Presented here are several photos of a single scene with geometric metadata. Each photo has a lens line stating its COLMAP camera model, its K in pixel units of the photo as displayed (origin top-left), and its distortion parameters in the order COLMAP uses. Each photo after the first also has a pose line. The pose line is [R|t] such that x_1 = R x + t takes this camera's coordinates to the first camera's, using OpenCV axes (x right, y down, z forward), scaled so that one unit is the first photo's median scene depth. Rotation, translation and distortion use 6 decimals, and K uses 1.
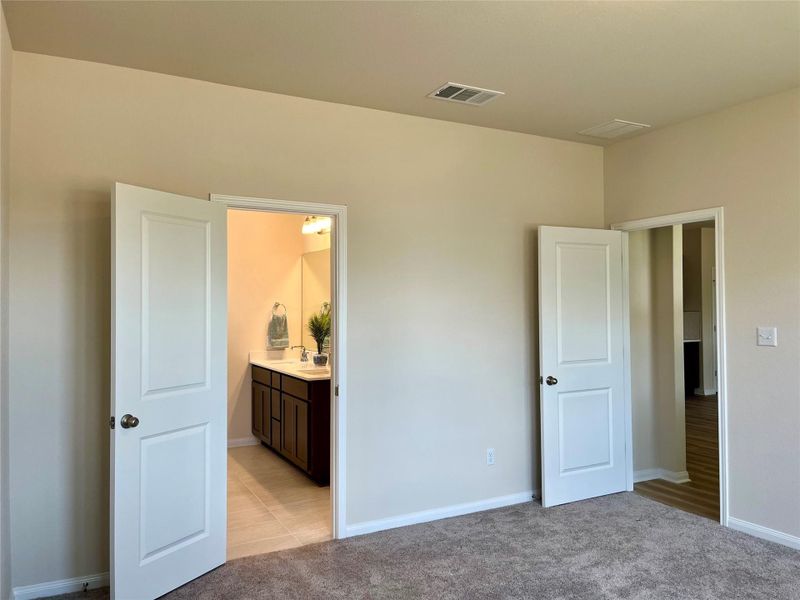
lens RADIAL K [[601.4, 0, 400.0], [0, 601.4, 300.0], [0, 0, 1]] dist [0.071008, -0.094023]
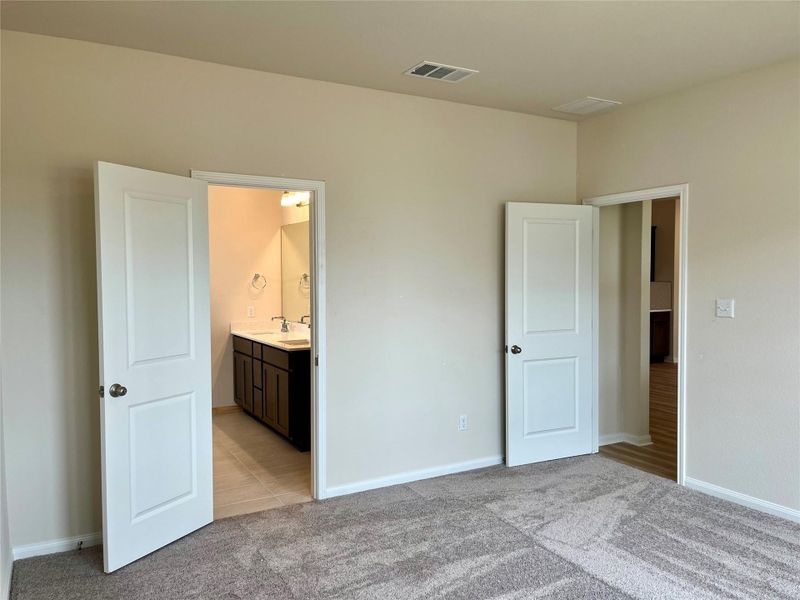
lens RADIAL K [[627.9, 0, 400.0], [0, 627.9, 300.0], [0, 0, 1]] dist [0.042304, -0.004222]
pose [[0.999615, -0.000282, 0.027740, 0.008625], [-0.001285, 0.998404, 0.056469, -0.014874], [-0.027712, -0.056483, 0.998019, -0.076489]]
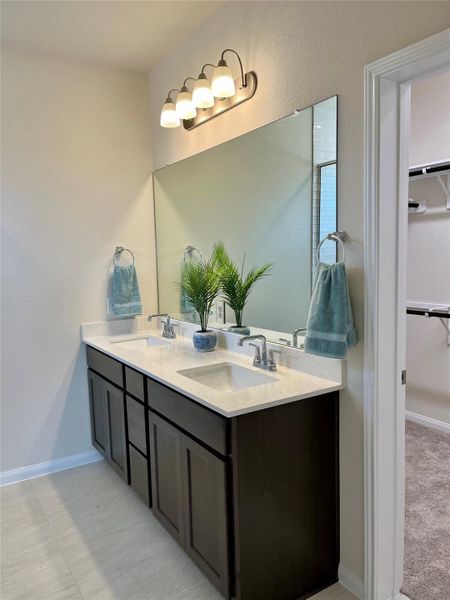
lens RADIAL K [[451.0, 0, 225.0], [0, 451.0, 300.0], [0, 0, 1]] dist [0.071008, -0.094023]
pose [[0.996415, -0.031723, 0.078427, -0.158549], [0.022255, 0.992670, 0.118787, 0.006698], [-0.081620, -0.116616, 0.989818, 0.607767]]
